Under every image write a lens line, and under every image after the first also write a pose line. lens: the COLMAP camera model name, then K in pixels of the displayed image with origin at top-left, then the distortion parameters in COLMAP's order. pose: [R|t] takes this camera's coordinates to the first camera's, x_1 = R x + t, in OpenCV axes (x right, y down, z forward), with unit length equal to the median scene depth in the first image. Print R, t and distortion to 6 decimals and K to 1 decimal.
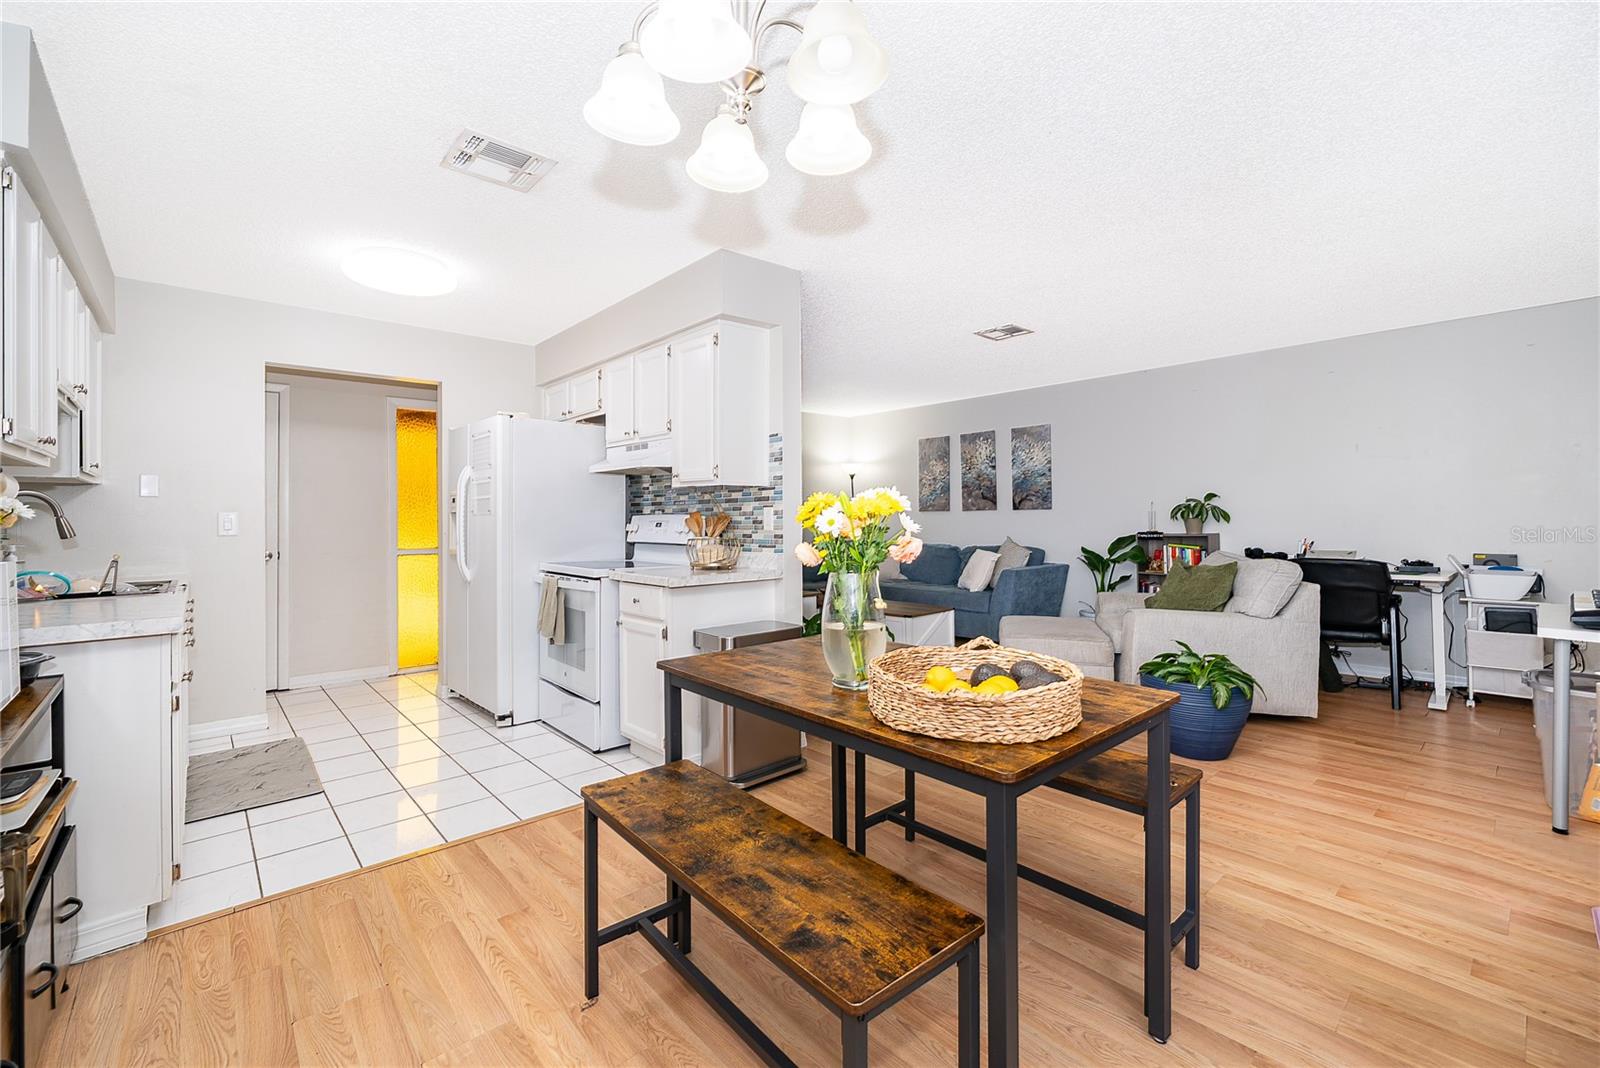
lens RADIAL K [[677.3, 0, 807.2], [0, 677.3, 519.3], [0, 0, 1]] dist [0.000649, 0.000020]
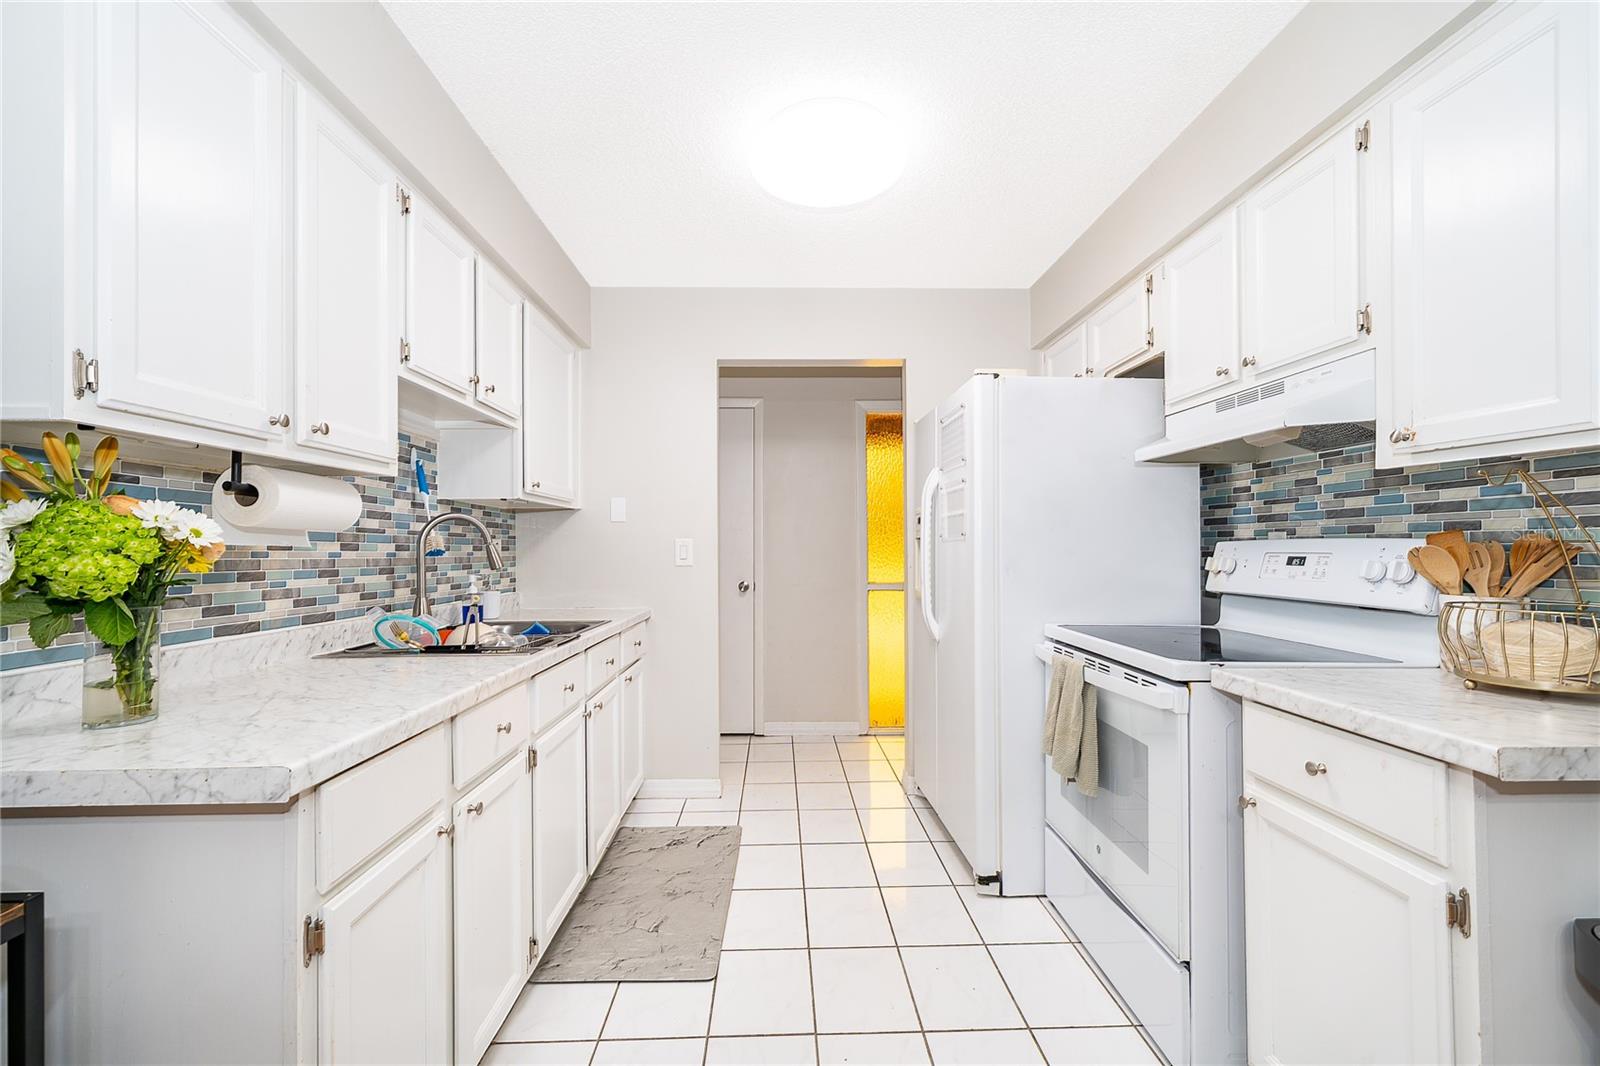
lens RADIAL K [[660.2, 0, 801.6], [0, 660.2, 526.5], [0, 0, 1]] dist [0.002090, 0.000163]
pose [[0.763038, -0.017468, -0.646118, -0.183645], [-0.001885, 0.999570, -0.029250, -0.001542], [0.646351, 0.023537, 0.762677, 0.425968]]
